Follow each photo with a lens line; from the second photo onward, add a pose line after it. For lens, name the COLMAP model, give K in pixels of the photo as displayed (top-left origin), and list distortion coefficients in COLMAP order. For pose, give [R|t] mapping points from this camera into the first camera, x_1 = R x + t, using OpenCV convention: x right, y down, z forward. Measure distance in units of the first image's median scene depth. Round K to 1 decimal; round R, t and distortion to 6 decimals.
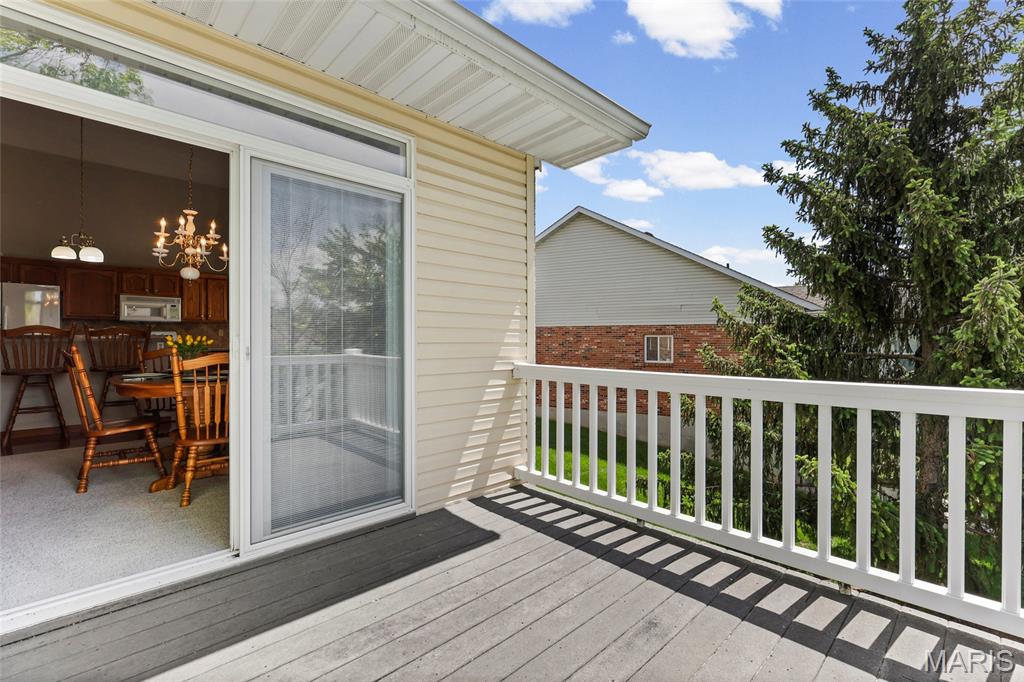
lens RADIAL K [[448.7, 0, 510.6], [0, 448.7, 331.1], [0, 0, 1]] dist [-0.000747, -0.000685]
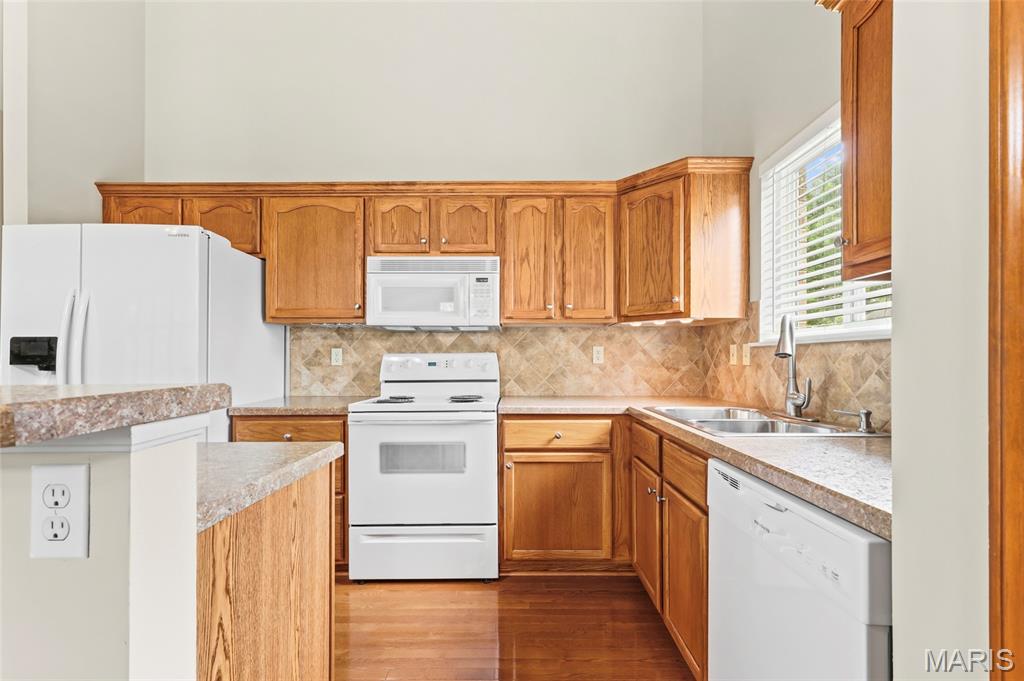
lens RADIAL K [[448.7, 0, 513.3], [0, 448.7, 342.8], [0, 0, 1]] dist [-0.000747, -0.000685]
pose [[0.732720, -0.005015, -0.680511, -0.486430], [0.010302, 0.999940, 0.003724, -0.008567], [0.680452, -0.009739, 0.732728, 0.744402]]
